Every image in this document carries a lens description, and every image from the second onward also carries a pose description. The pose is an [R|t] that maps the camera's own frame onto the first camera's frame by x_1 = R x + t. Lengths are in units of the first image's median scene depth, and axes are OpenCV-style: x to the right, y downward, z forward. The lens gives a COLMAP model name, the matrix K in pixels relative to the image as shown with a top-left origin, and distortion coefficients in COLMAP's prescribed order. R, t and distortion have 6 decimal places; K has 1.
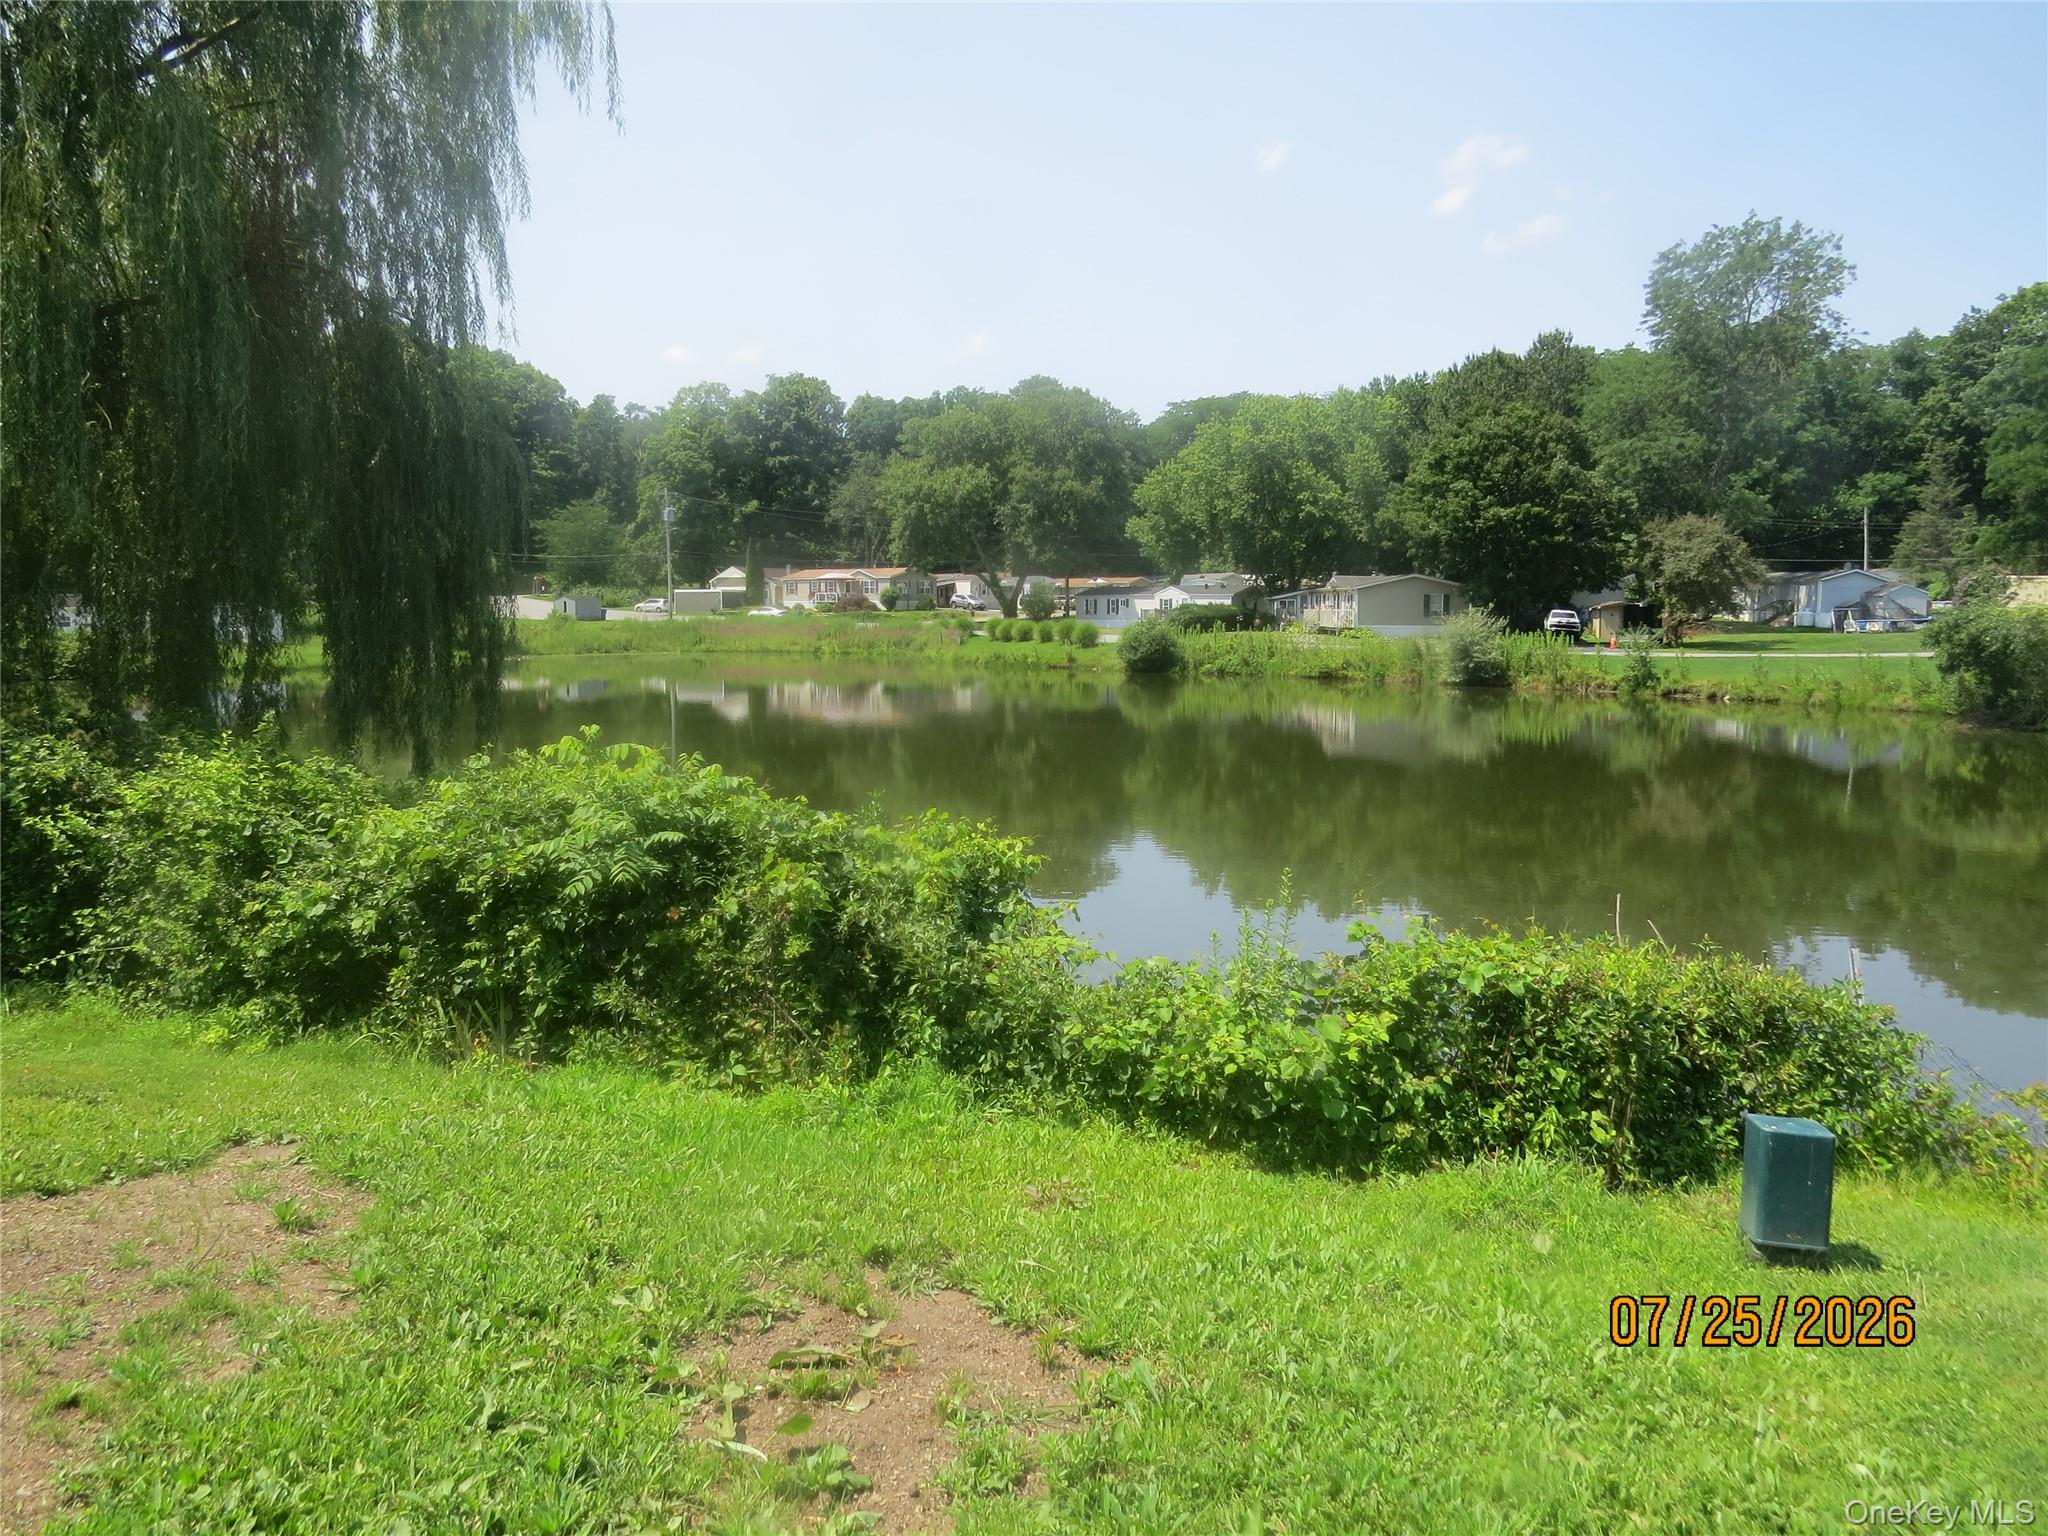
lens RADIAL K [[1464.5, 0, 1024.0], [0, 1464.5, 768.0], [0, 0, 1]] dist [-0.010782, -0.014563]
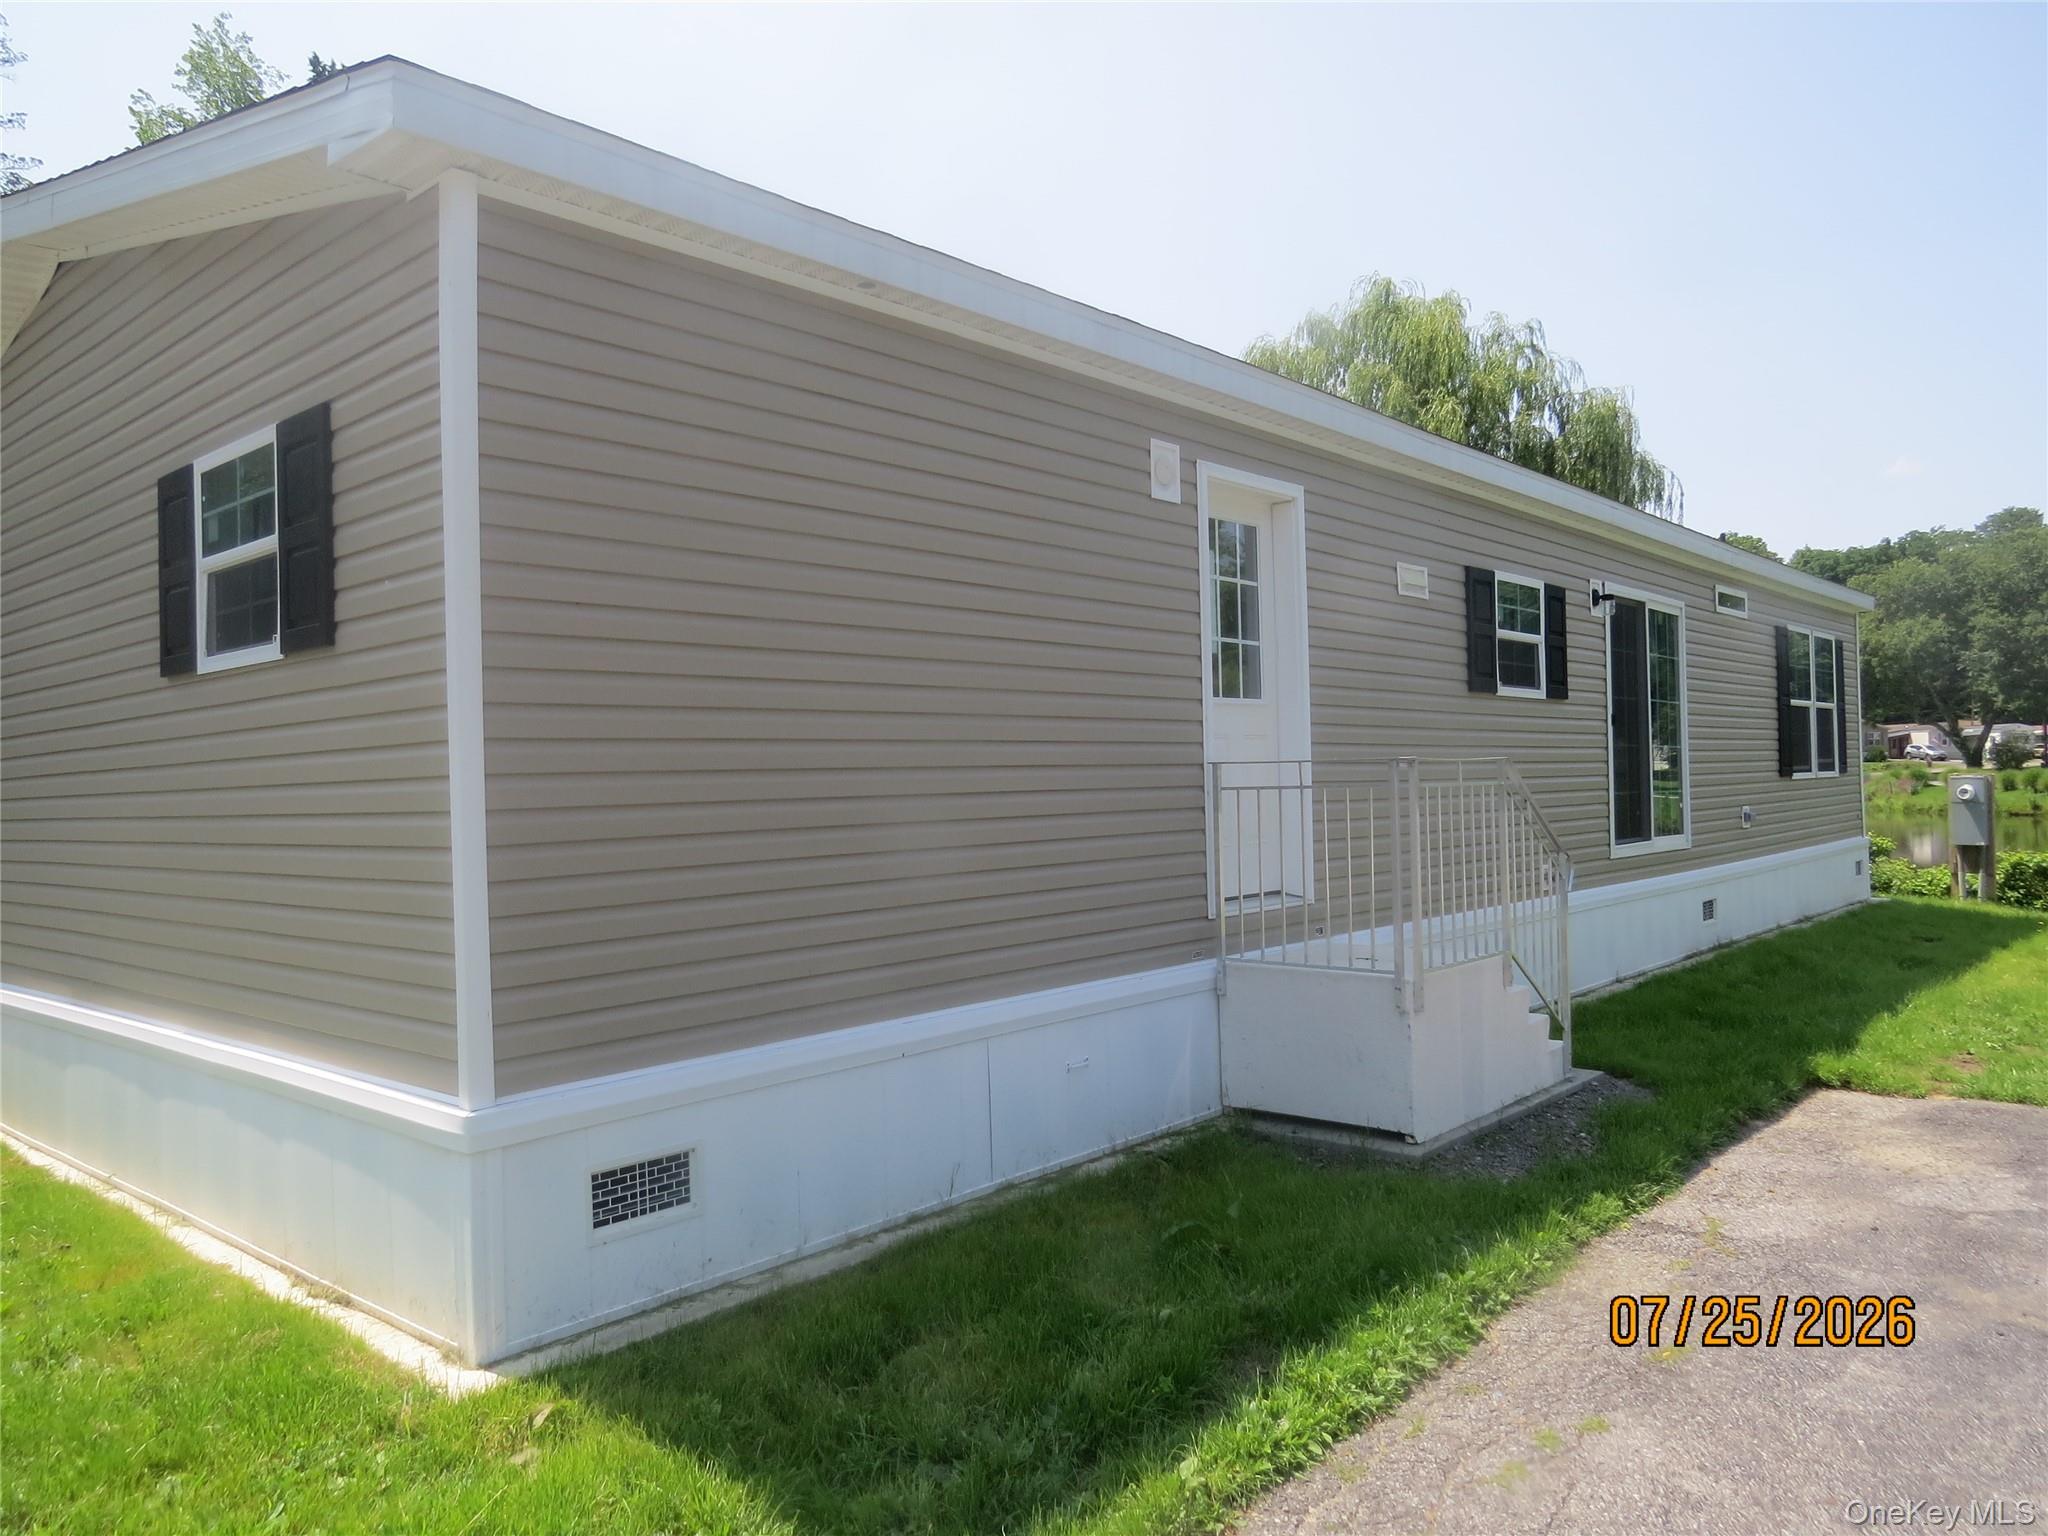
lens RADIAL K [[1464.5, 0, 1024.0], [0, 1464.5, 768.0], [0, 0, 1]] dist [-0.010782, -0.014563]
pose [[0.825986, -0.017387, -0.563422, 0.013689], [-0.043720, 0.994537, -0.094787, 0.016904], [0.561992, 0.102926, 0.820714, -0.148996]]
